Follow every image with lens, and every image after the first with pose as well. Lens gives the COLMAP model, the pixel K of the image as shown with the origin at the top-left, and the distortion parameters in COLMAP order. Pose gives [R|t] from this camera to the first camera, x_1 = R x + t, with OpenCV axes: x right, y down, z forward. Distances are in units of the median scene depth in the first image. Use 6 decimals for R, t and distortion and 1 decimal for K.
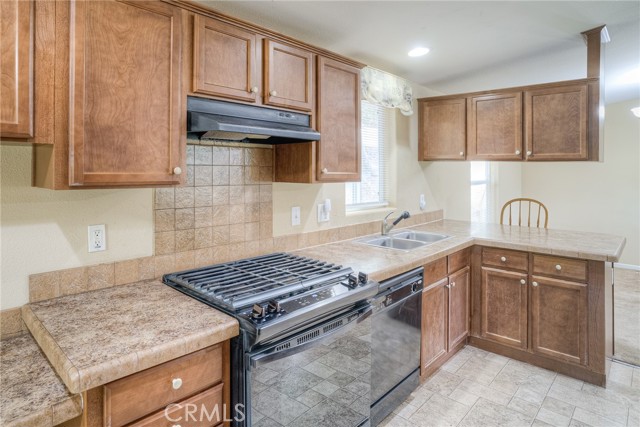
lens RADIAL K [[384.7, 0, 287.0], [0, 384.7, 169.7], [0, 0, 1]] dist [-0.059360, 0.035605]
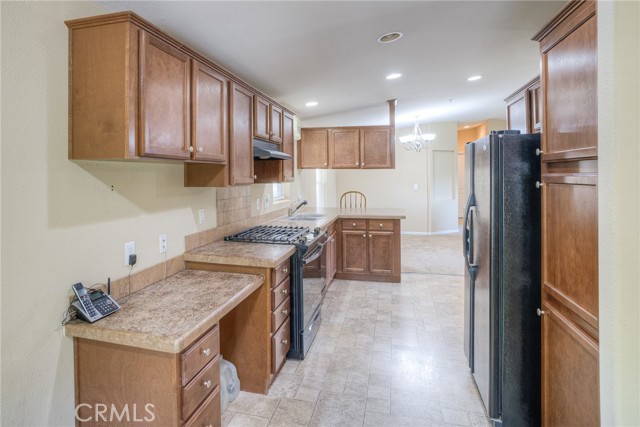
lens RADIAL K [[382.7, 0, 277.9], [0, 382.7, 179.2], [0, 0, 1]] dist [-0.036592, 0.000574]
pose [[0.883457, -0.020639, 0.468058, -0.569758], [0.016071, 0.999776, 0.013750, -0.005395], [-0.468237, -0.004626, 0.883591, -0.407312]]
